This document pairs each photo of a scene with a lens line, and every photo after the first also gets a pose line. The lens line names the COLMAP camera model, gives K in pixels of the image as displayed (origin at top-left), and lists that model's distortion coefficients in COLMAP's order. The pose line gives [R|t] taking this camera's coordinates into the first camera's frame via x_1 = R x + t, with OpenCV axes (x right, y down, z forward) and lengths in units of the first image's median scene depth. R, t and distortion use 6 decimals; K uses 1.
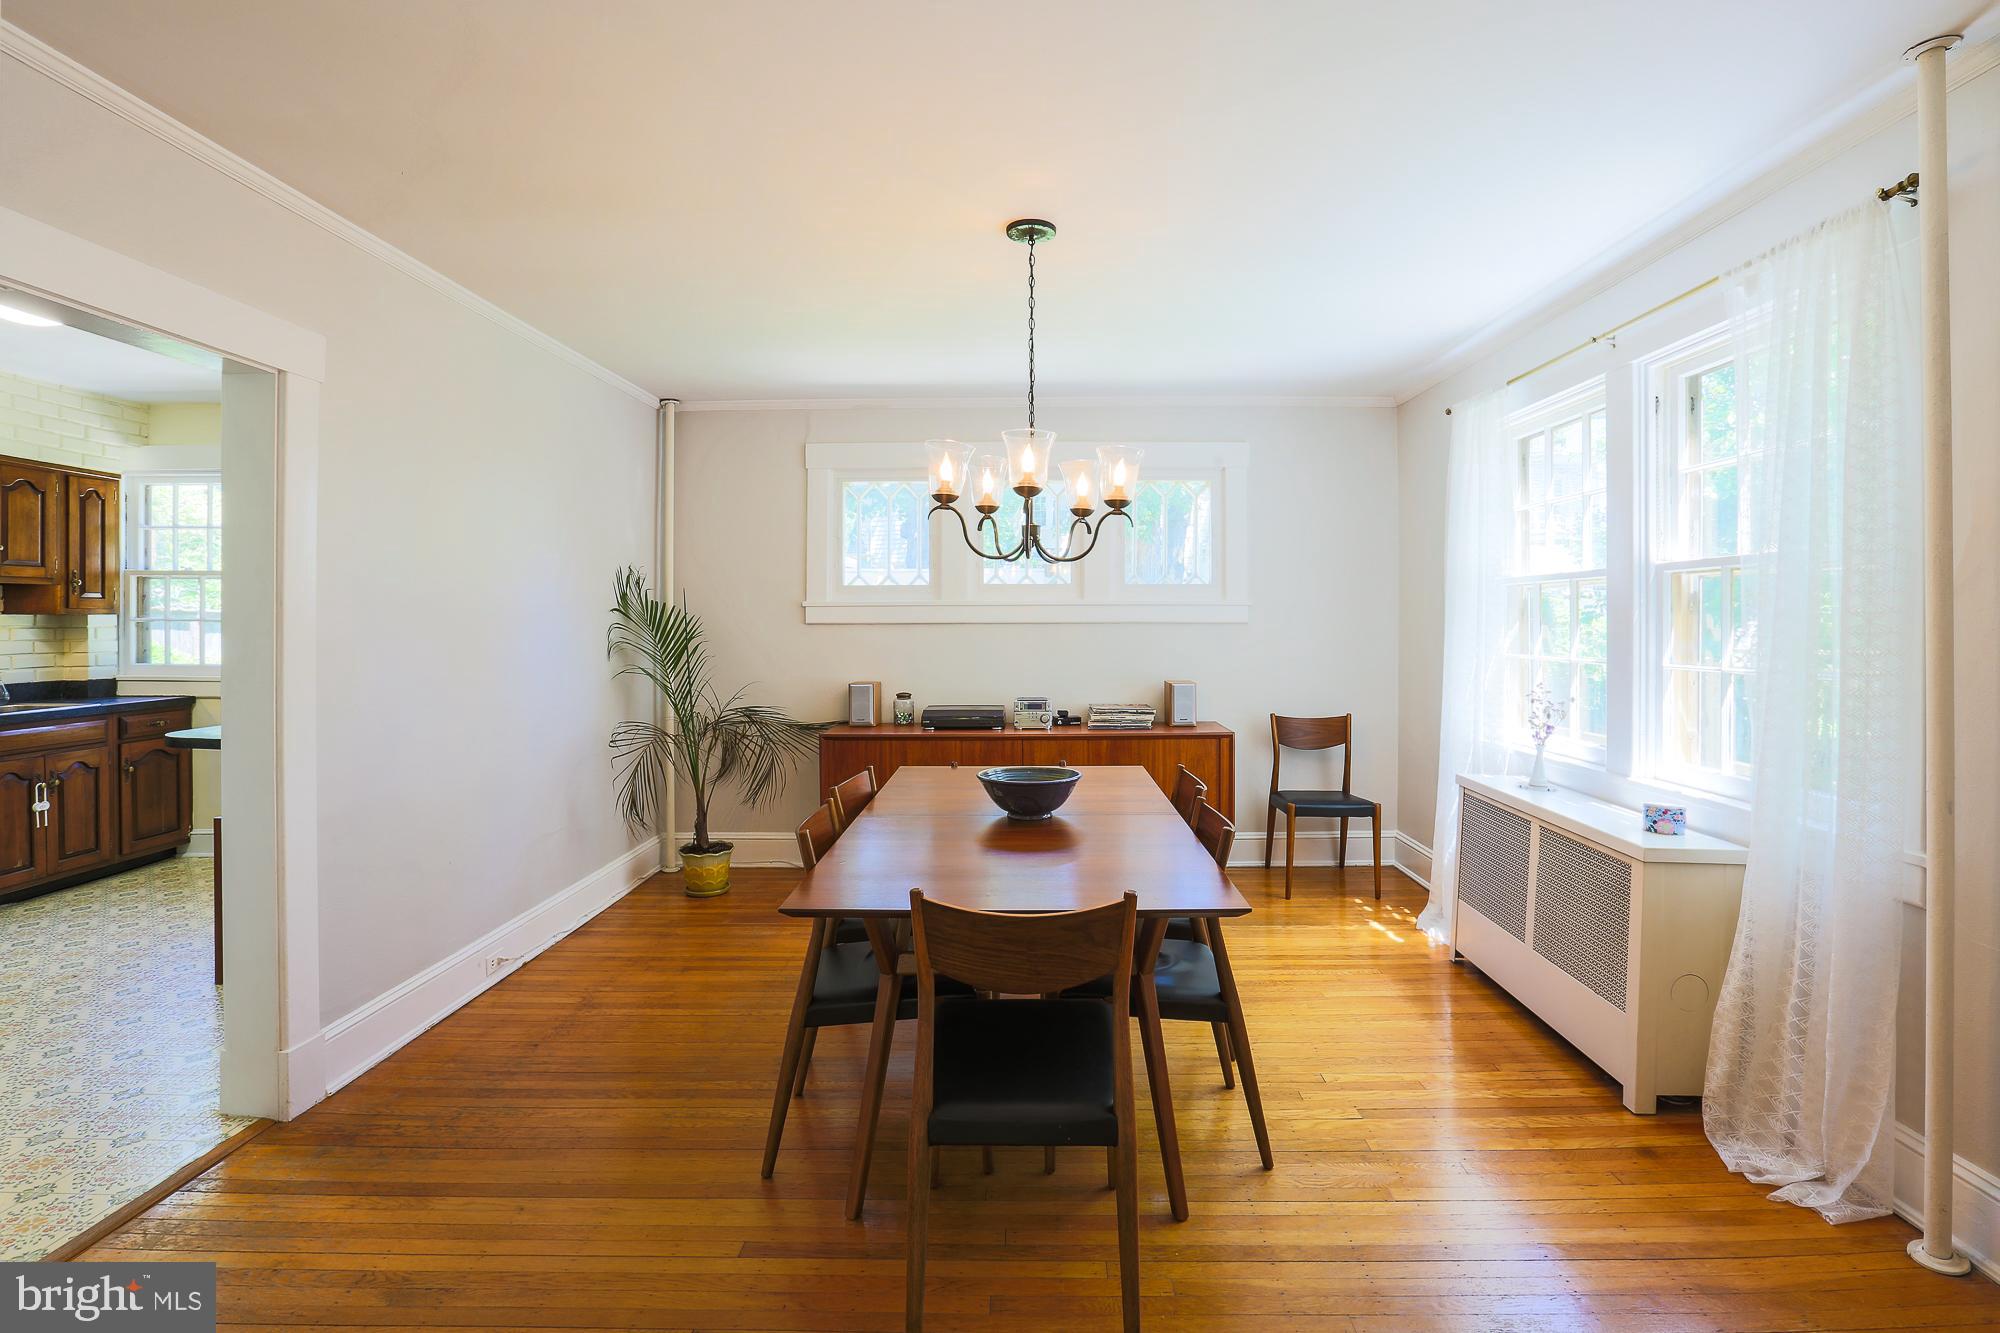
lens RADIAL K [[935.2, 0, 1002.7], [0, 935.2, 623.8], [0, 0, 1]] dist [-0.000081, -0.000022]
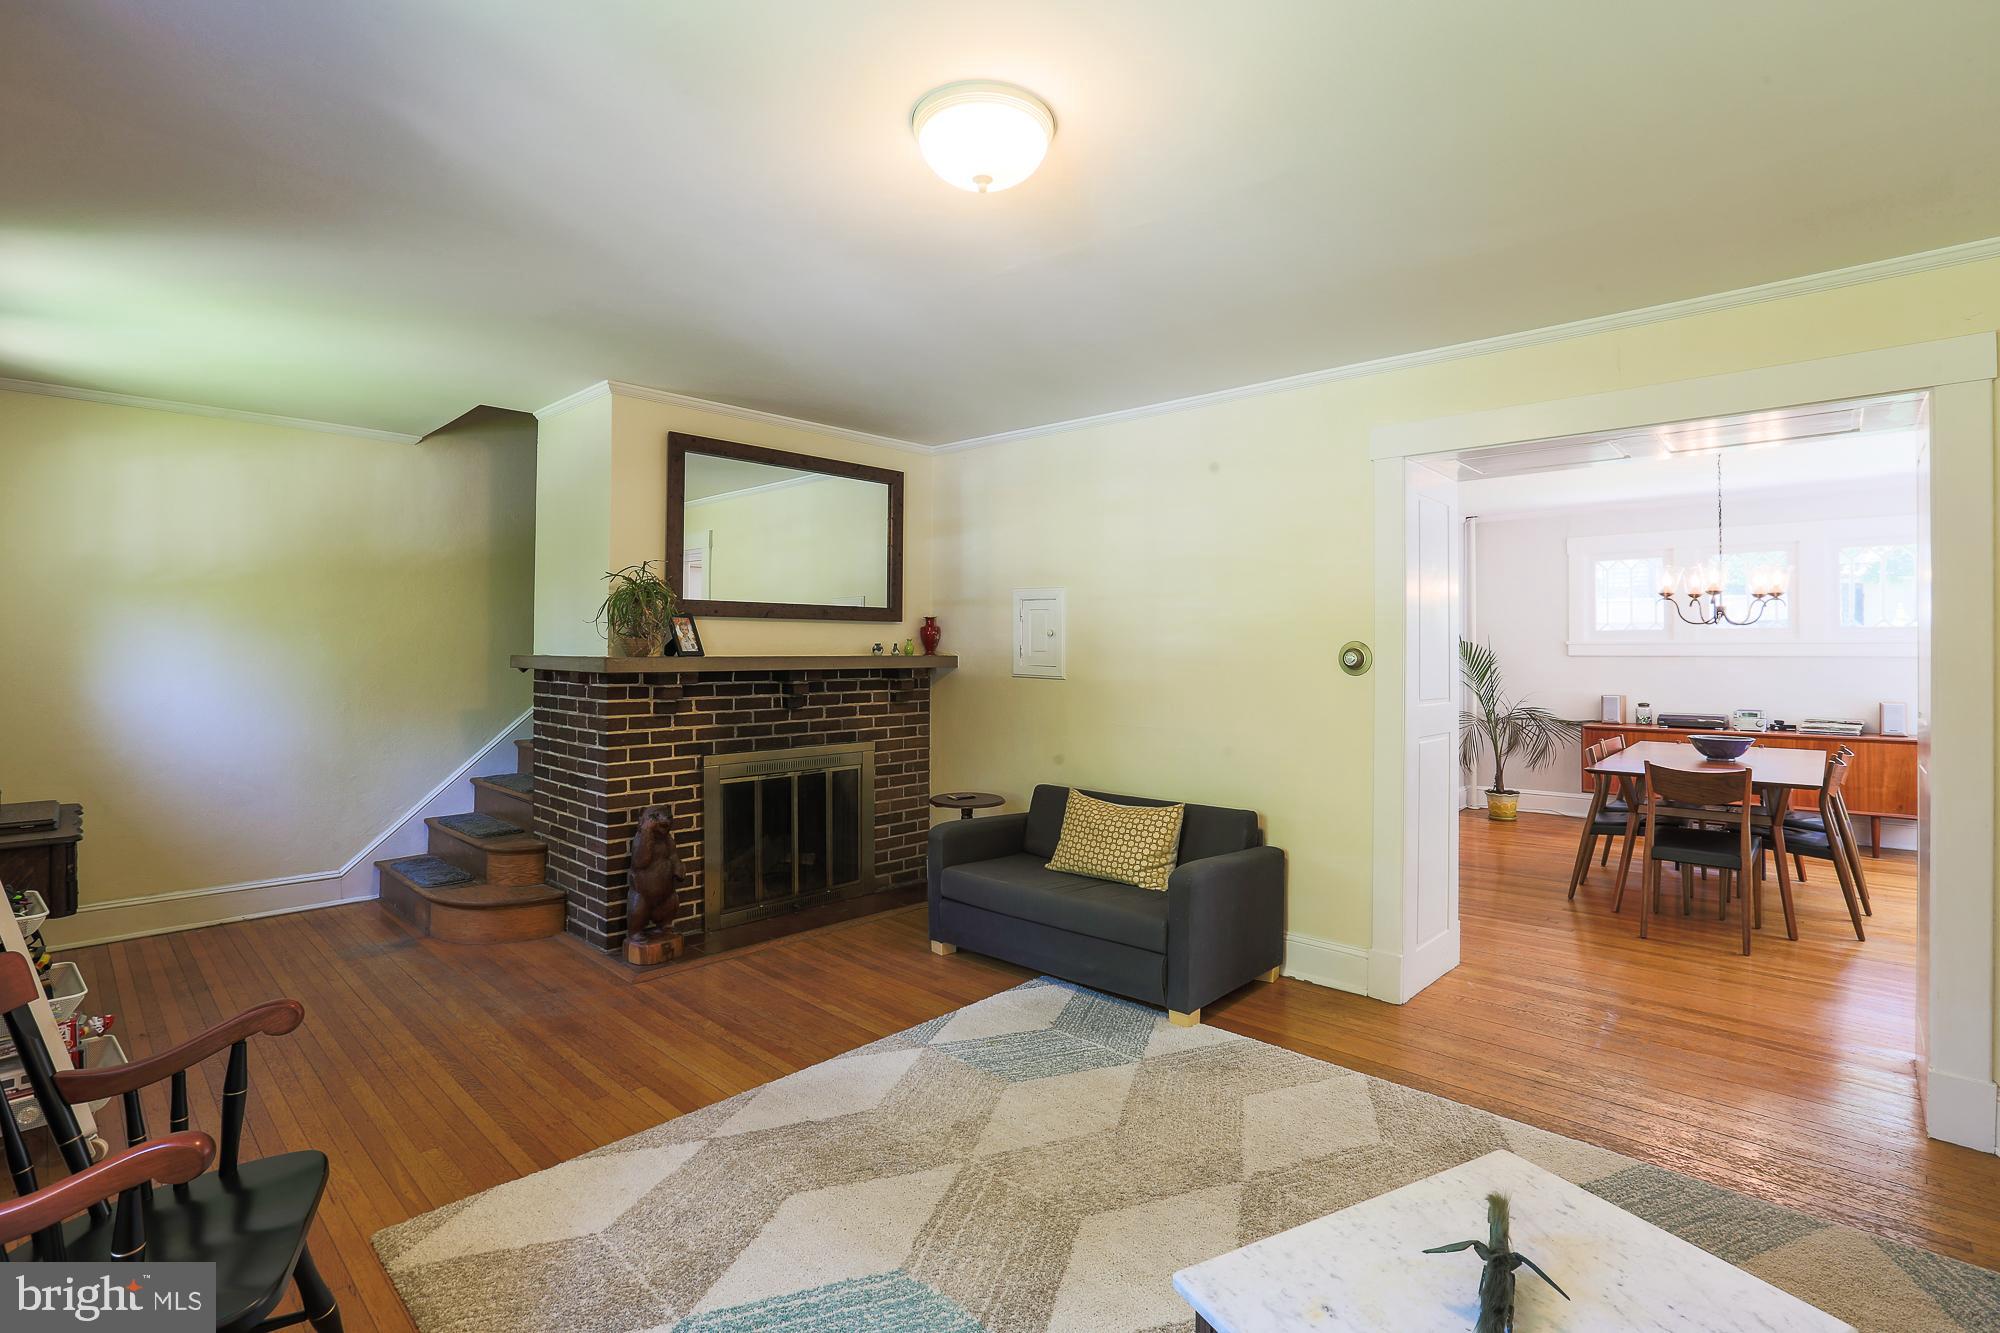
lens RADIAL K [[941.3, 0, 1012.1], [0, 941.3, 646.0], [0, 0, 1]] dist [-0.064938, 0.030719]
pose [[0.756877, 0.000898, -0.653556, 0.090772], [-0.004710, 0.999981, -0.004080, -0.005481], [0.653540, 0.006166, 0.756867, -0.783817]]
